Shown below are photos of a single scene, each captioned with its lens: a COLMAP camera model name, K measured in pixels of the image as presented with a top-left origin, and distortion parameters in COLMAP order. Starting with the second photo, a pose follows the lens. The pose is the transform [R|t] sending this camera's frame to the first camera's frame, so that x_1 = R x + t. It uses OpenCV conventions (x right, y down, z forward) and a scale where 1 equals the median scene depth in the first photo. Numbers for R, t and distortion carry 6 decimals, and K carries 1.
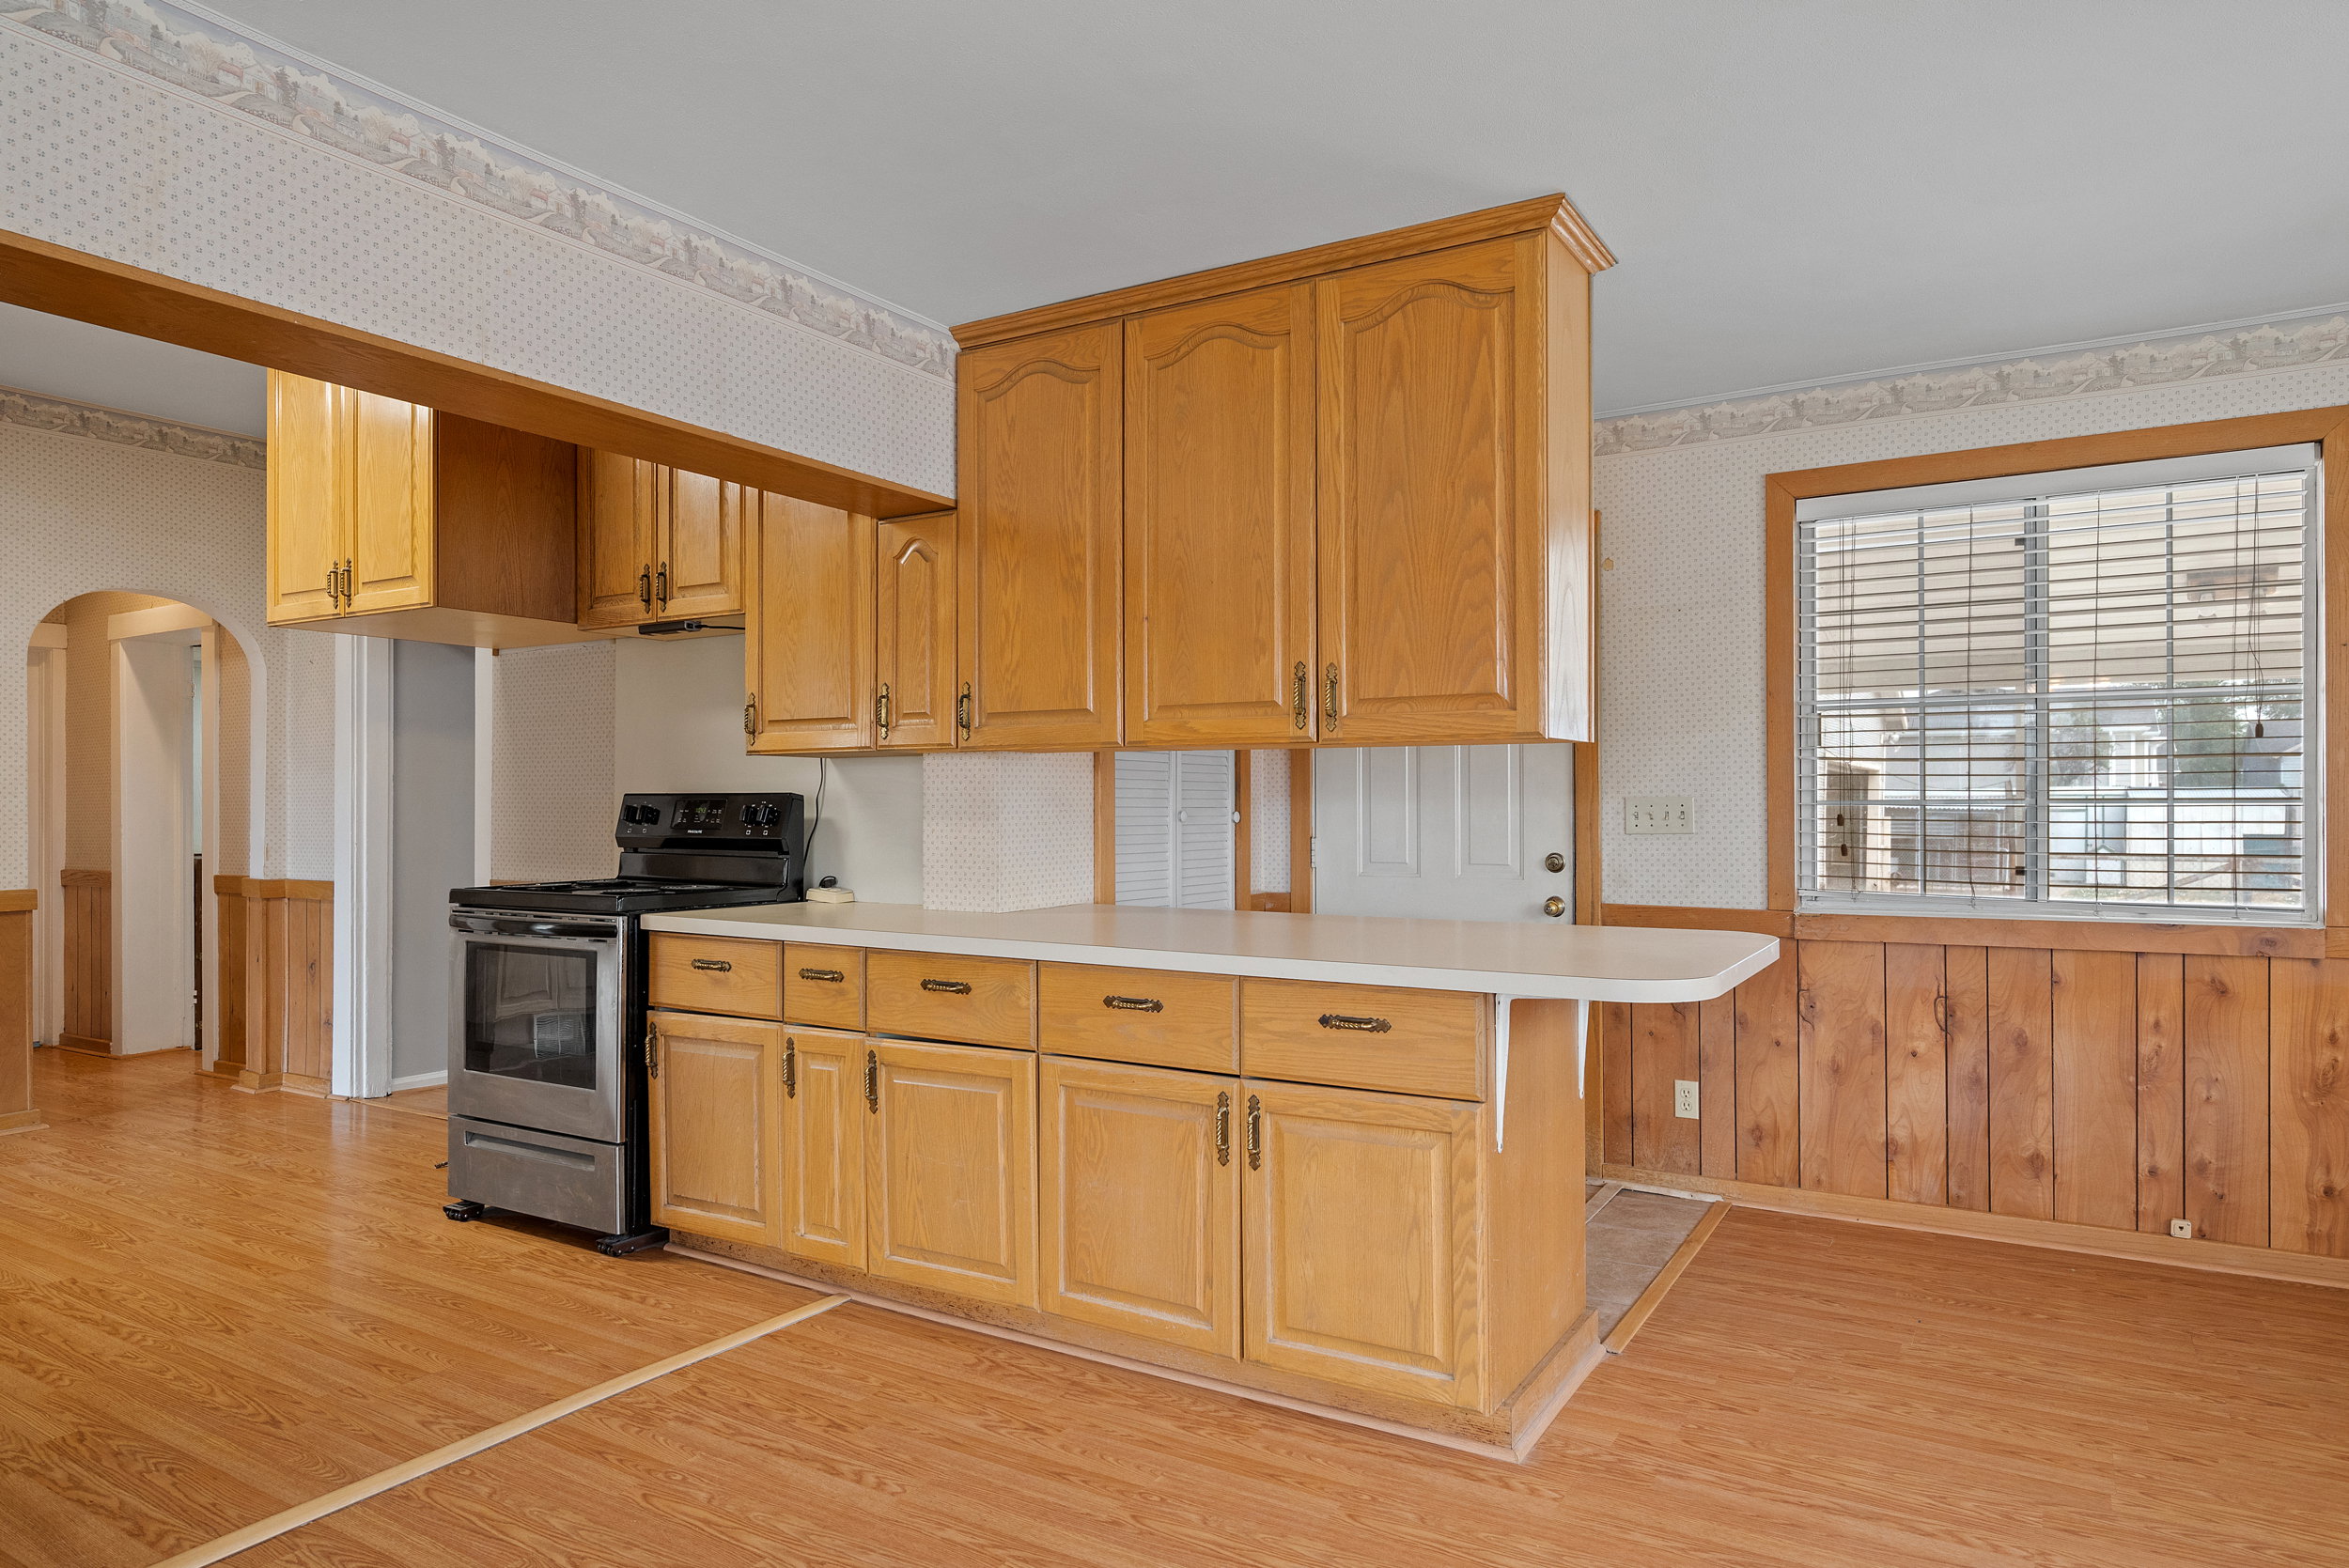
lens RADIAL K [[1411.6, 0, 1190.7], [0, 1411.6, 806.1], [0, 0, 1]] dist [-0.001418, 0.000434]
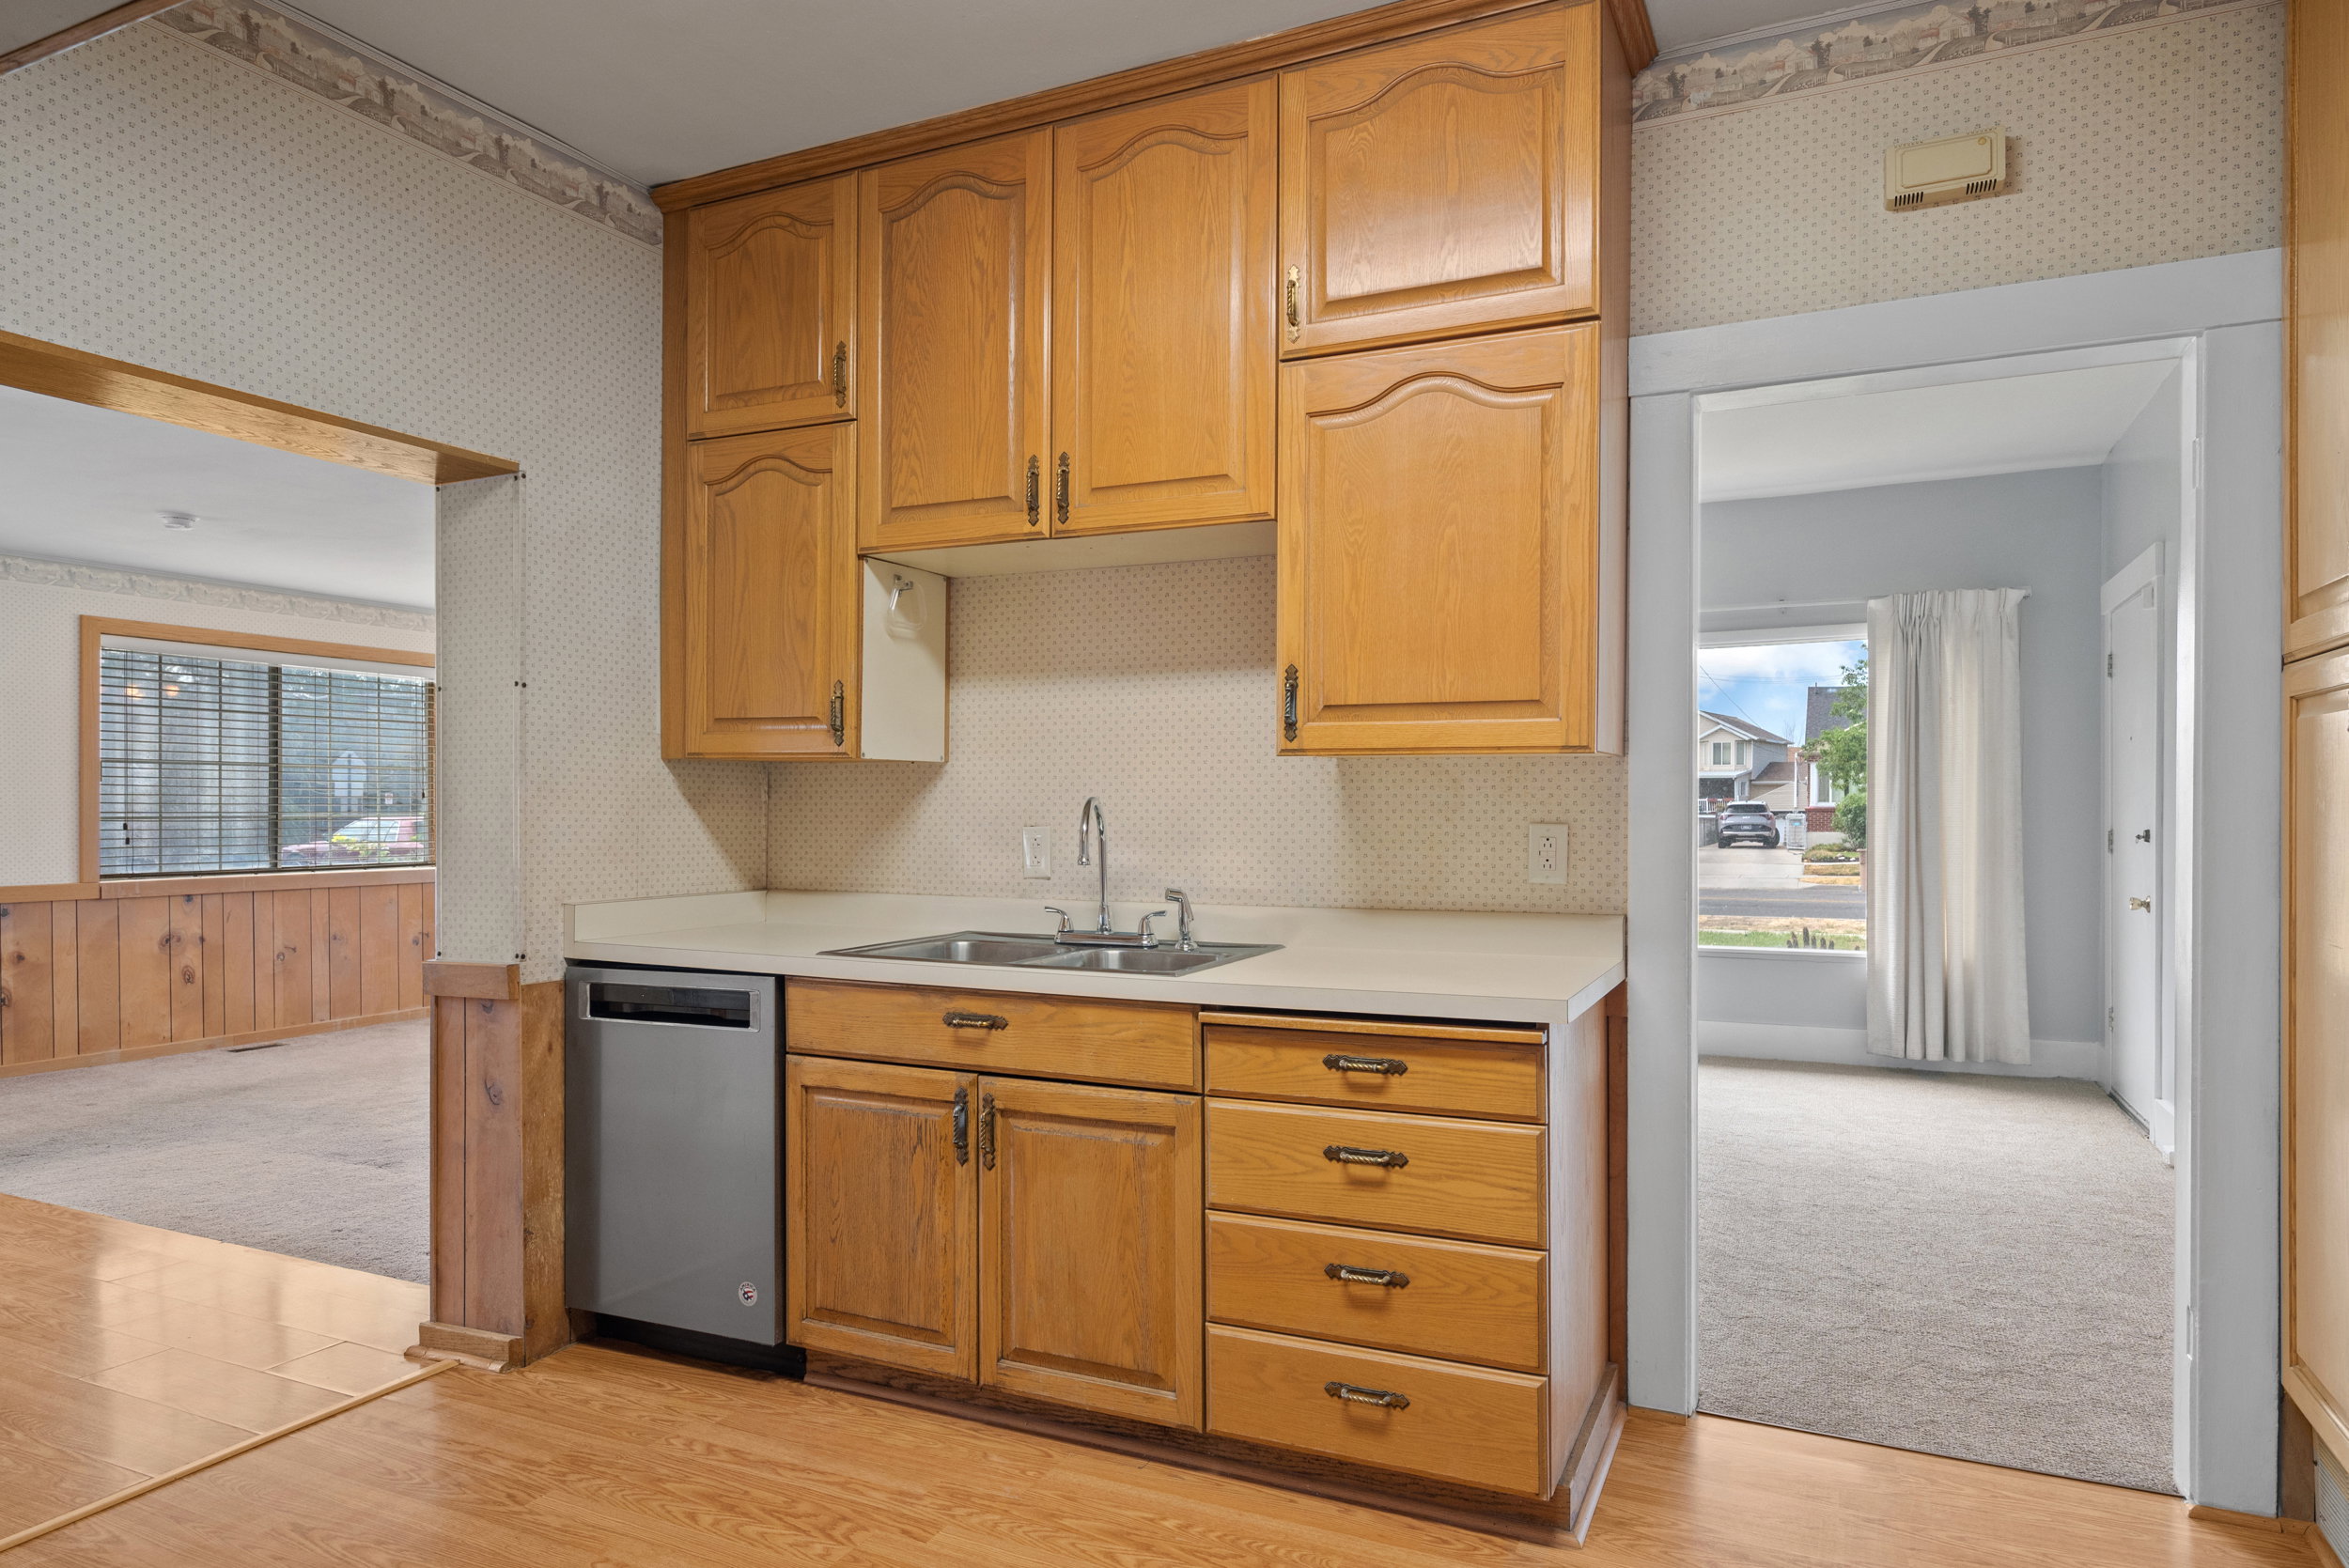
lens RADIAL K [[1385.5, 0, 1190.4], [0, 1385.5, 800.5], [0, 0, 1]] dist [0.002579, -0.000470]
pose [[-0.994881, 0.002955, -0.101006, -0.890785], [0.003243, 0.999991, -0.002684, -0.009911], [0.100997, -0.002998, -0.994882, 1.531762]]
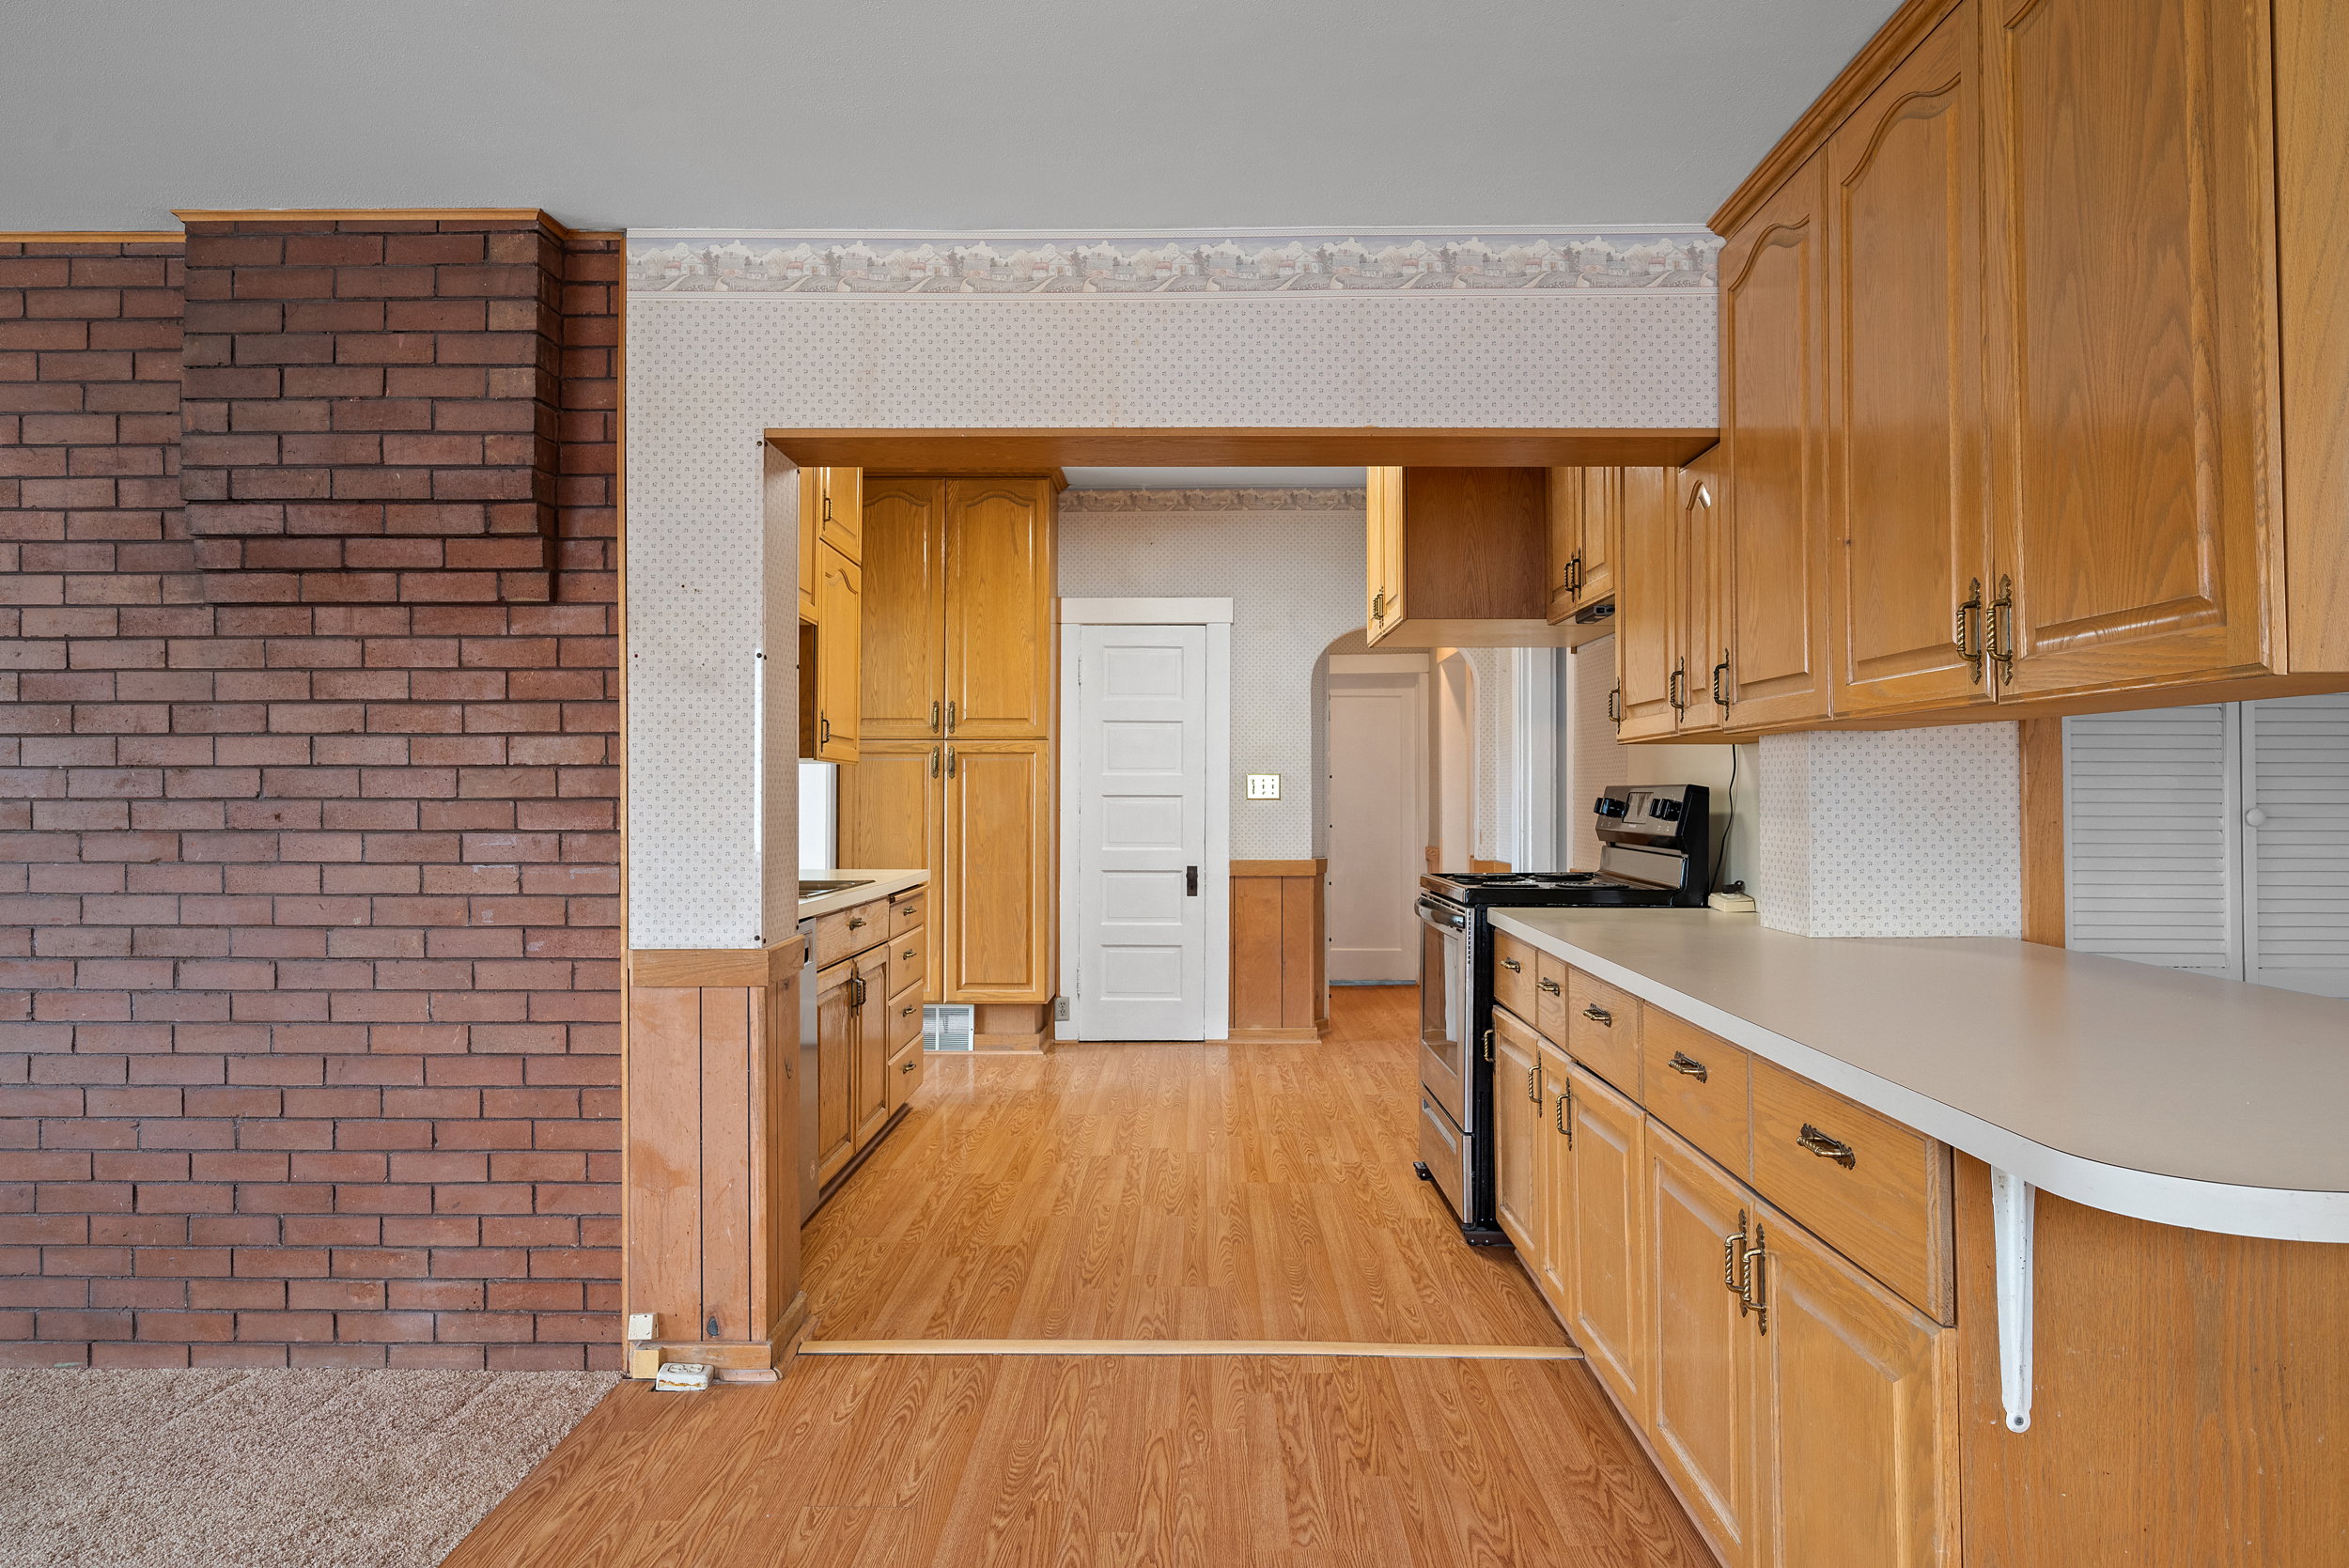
lens RADIAL K [[1432.9, 0, 1186.1], [0, 1432.9, 768.8], [0, 0, 1]] dist [-0.002162, -0.000691]
pose [[0.506053, -0.014720, -0.862377, 0.417534], [-0.001140, 0.999842, -0.017736, -0.003641], [0.862501, 0.009958, 0.505957, 0.331967]]
